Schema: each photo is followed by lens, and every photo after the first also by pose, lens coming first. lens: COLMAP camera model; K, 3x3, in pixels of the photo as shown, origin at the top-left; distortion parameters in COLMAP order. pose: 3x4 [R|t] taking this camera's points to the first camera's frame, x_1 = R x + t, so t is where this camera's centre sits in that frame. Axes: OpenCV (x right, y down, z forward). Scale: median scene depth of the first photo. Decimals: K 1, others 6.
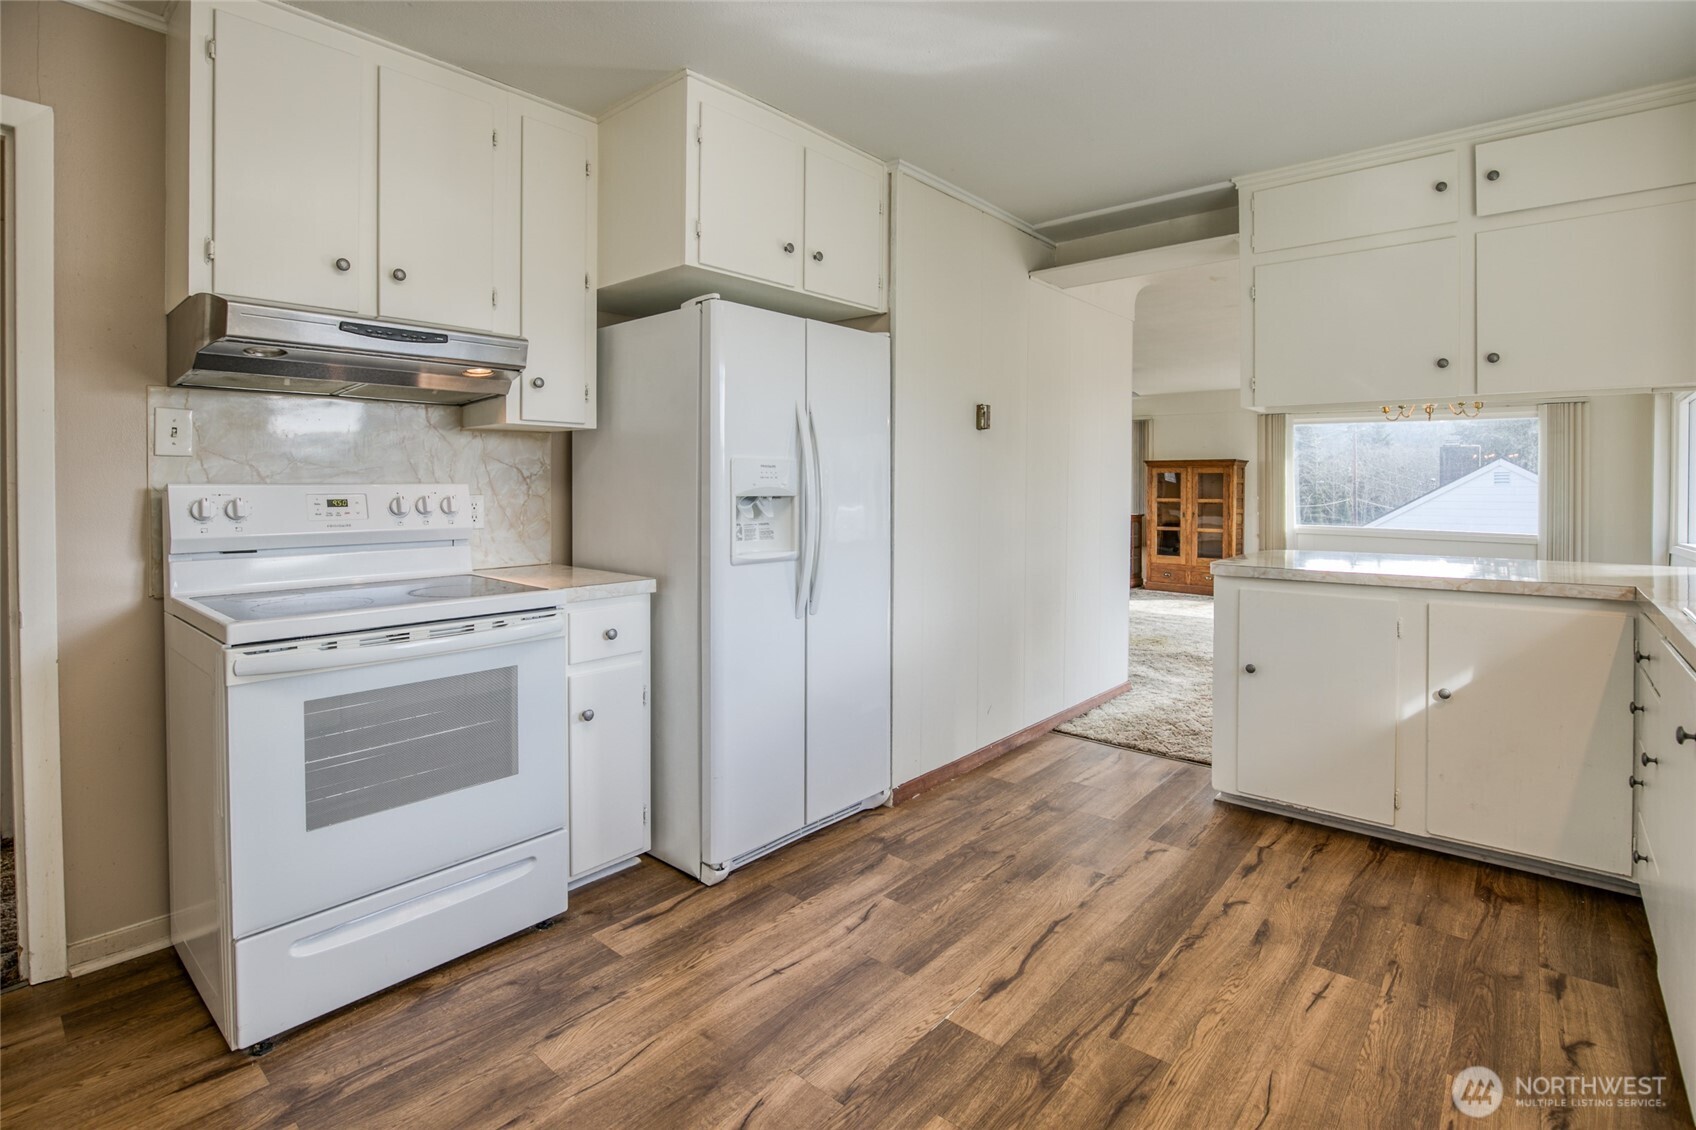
lens RADIAL K [[868.2, 0, 892.4], [0, 868.2, 500.6], [0, 0, 1]] dist [-0.026956, 0.003222]
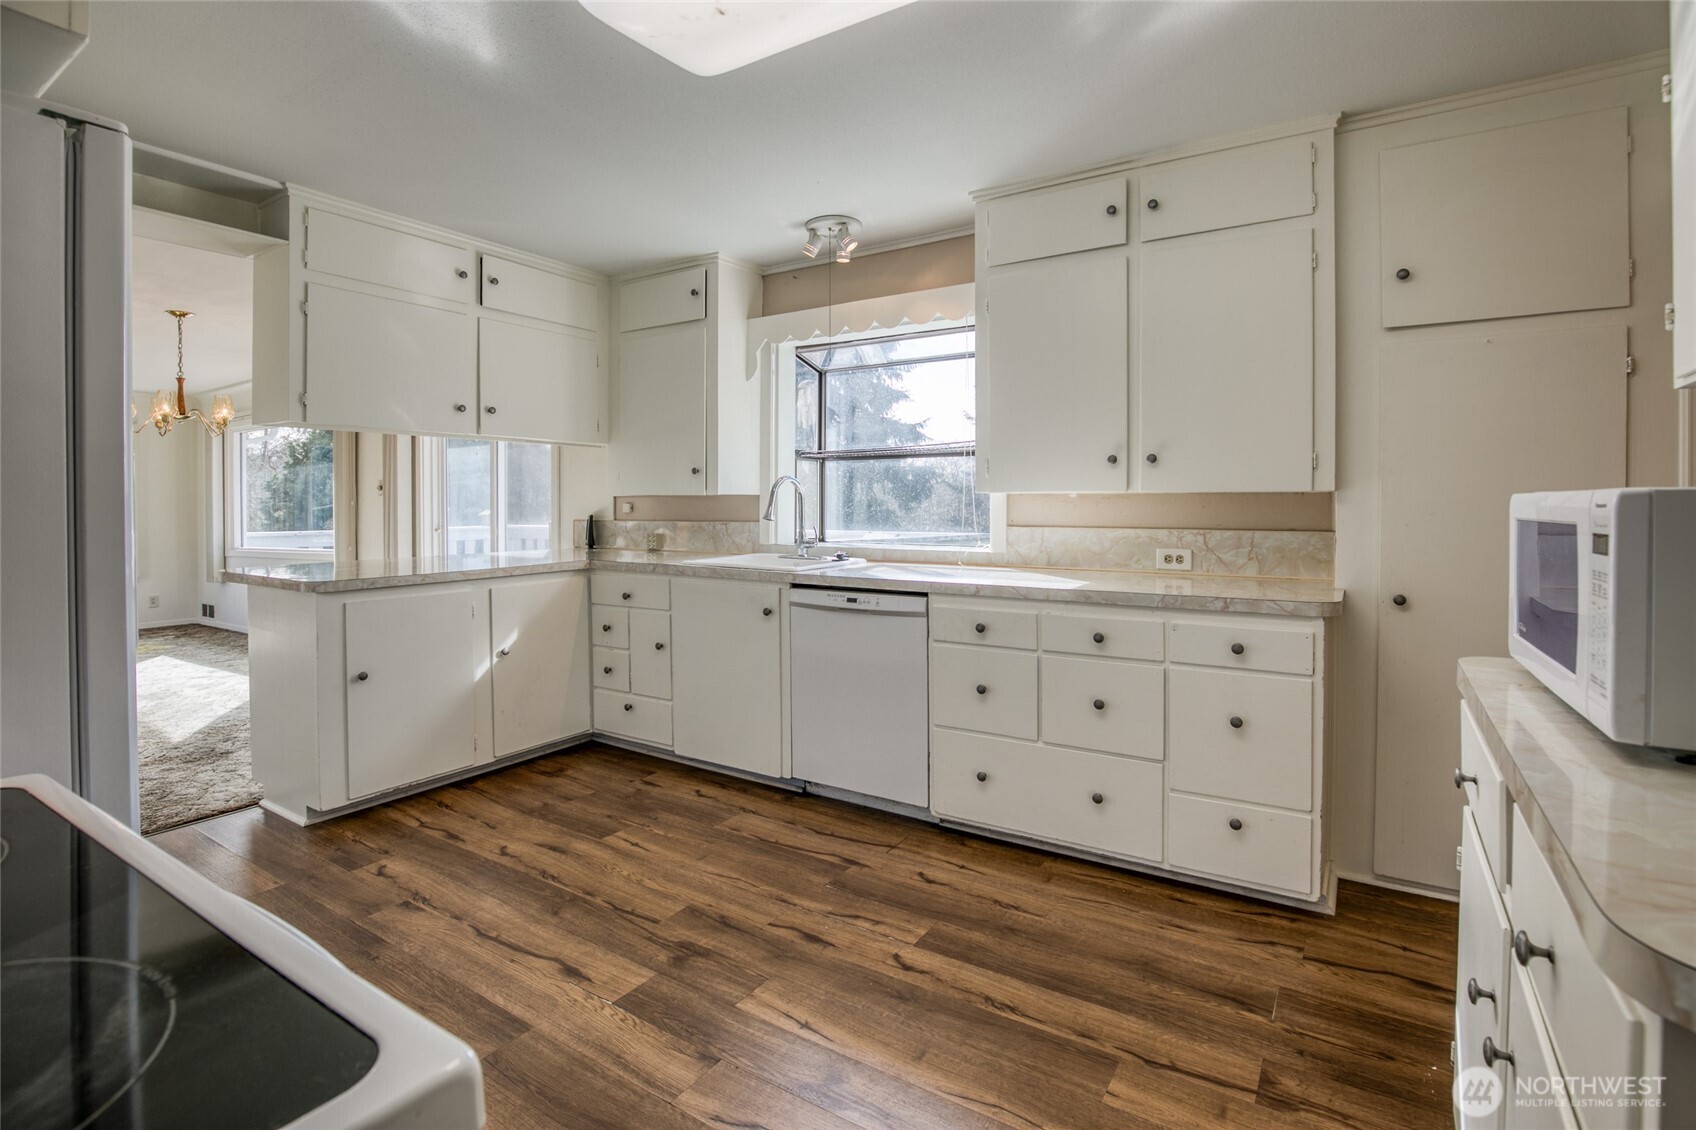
lens RADIAL K [[789.9, 0, 849.6], [0, 789.9, 520.1], [0, 0, 1]] dist [-0.030340, 0.005492]
pose [[-0.130391, -0.024740, 0.991154, -0.784232], [0.017333, 0.999479, 0.027228, -0.013453], [-0.991311, 0.020730, -0.129895, 0.702638]]
